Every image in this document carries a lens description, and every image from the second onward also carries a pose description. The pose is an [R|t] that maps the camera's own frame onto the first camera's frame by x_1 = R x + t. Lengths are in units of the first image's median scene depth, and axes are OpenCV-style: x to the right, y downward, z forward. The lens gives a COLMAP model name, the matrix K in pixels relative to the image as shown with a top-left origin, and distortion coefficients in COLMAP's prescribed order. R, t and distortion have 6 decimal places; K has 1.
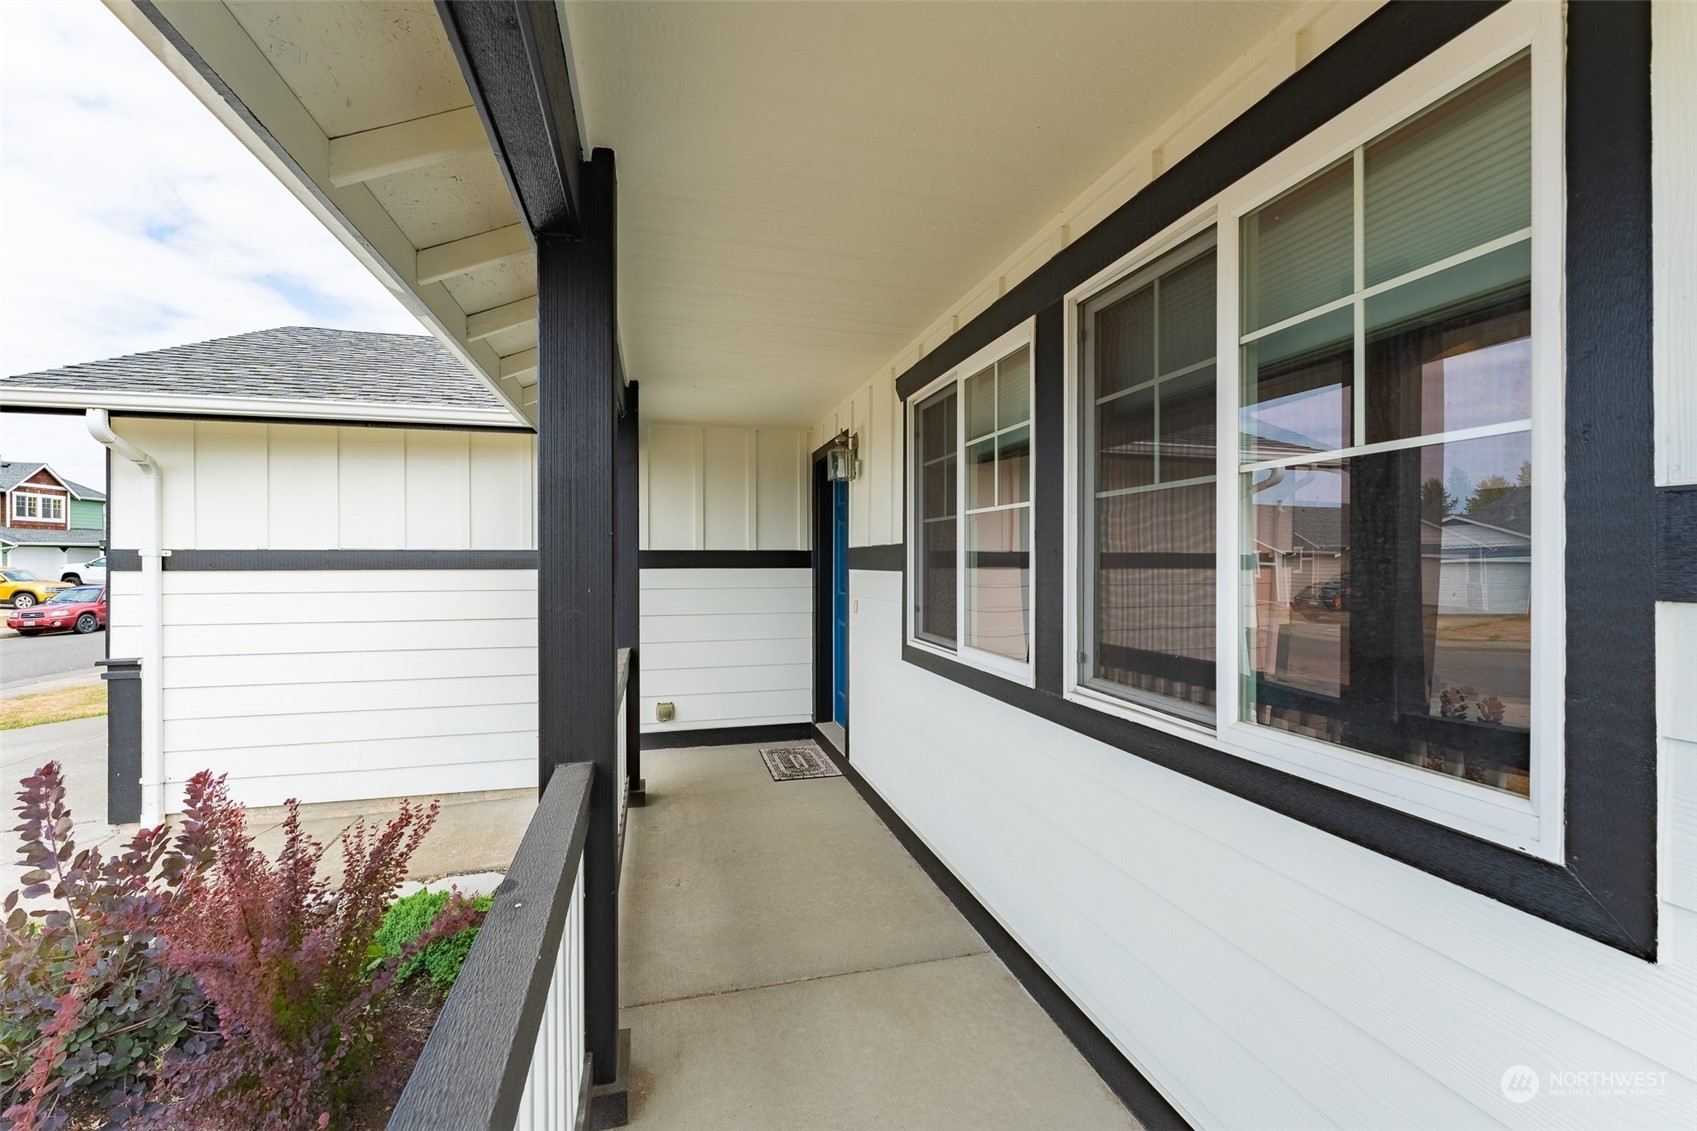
lens RADIAL K [[741.7, 0, 848.5], [0, 741.7, 565.5], [0, 0, 1]] dist [-0.003672, -0.000409]
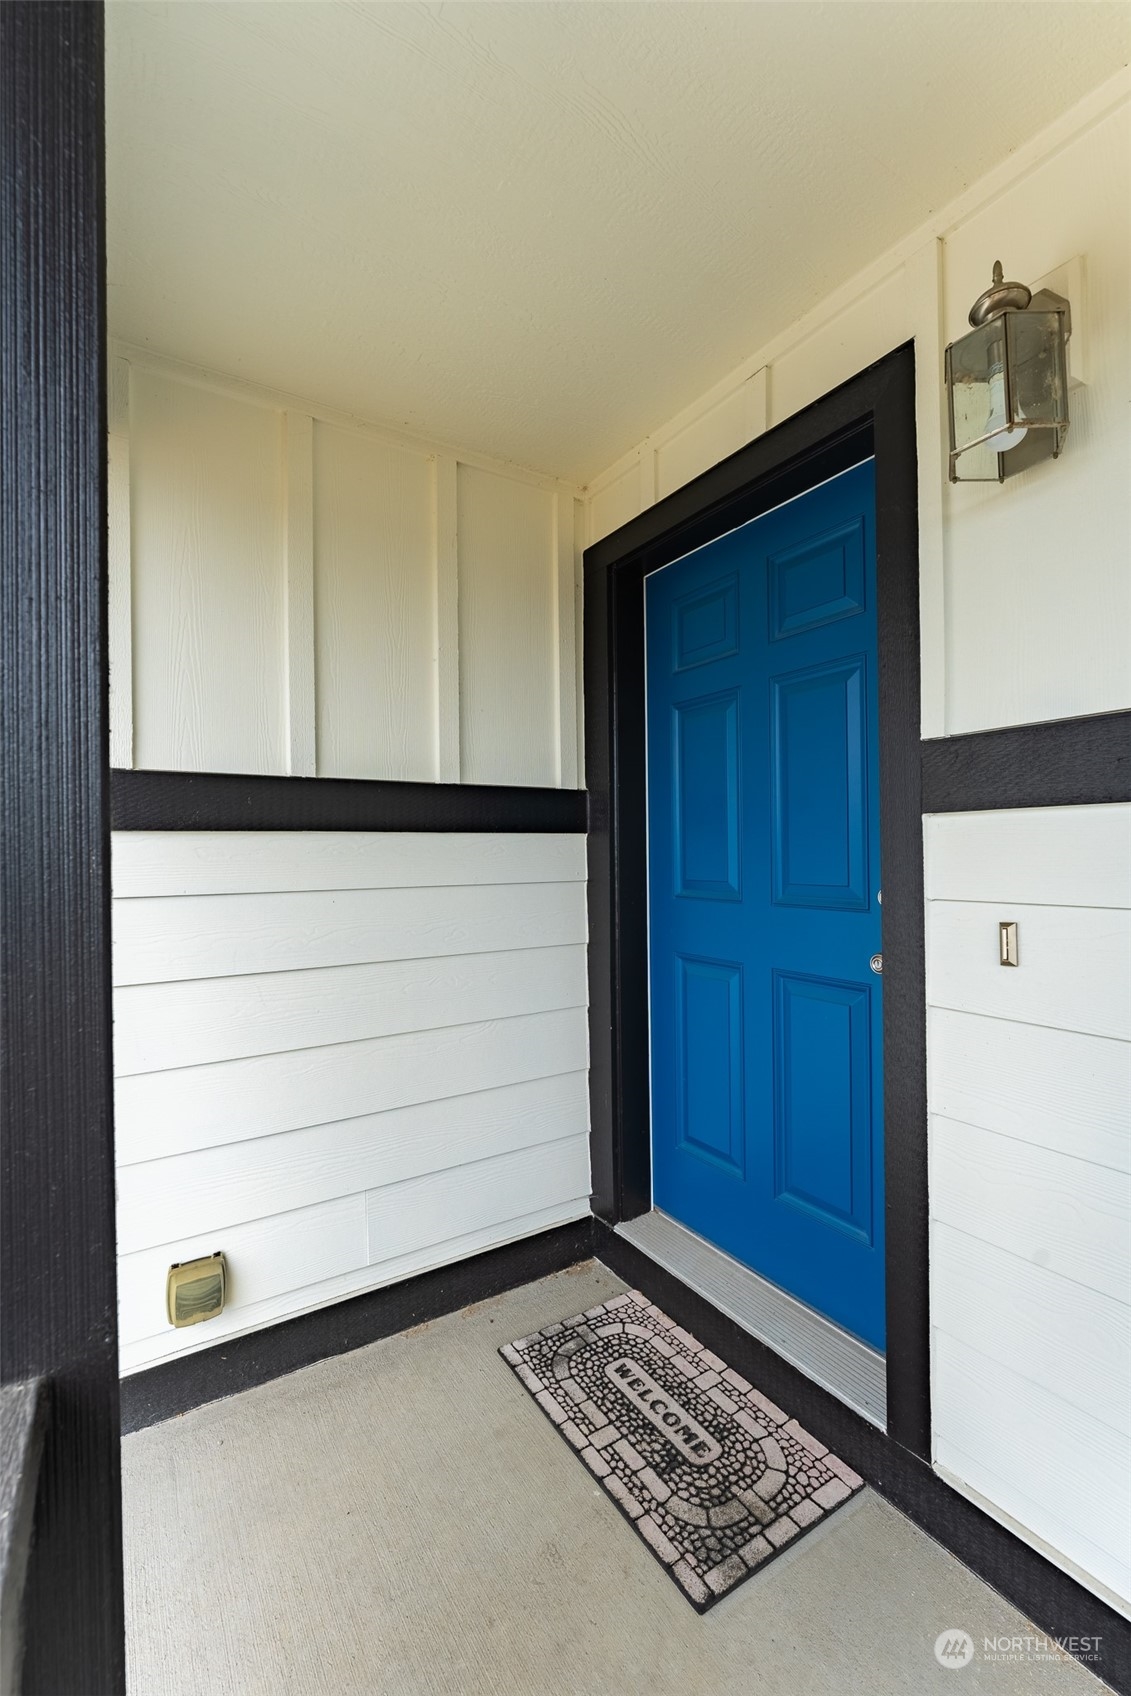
lens RADIAL K [[741.3, 0, 565.5], [0, 741.3, 848.0], [0, 0, 1]] dist [-0.003672, -0.000409]
pose [[0.957460, -0.015706, 0.288137, -0.185785], [0.019138, 0.999775, -0.009097, 0.016032], [-0.287930, 0.014224, 0.957546, 0.648775]]
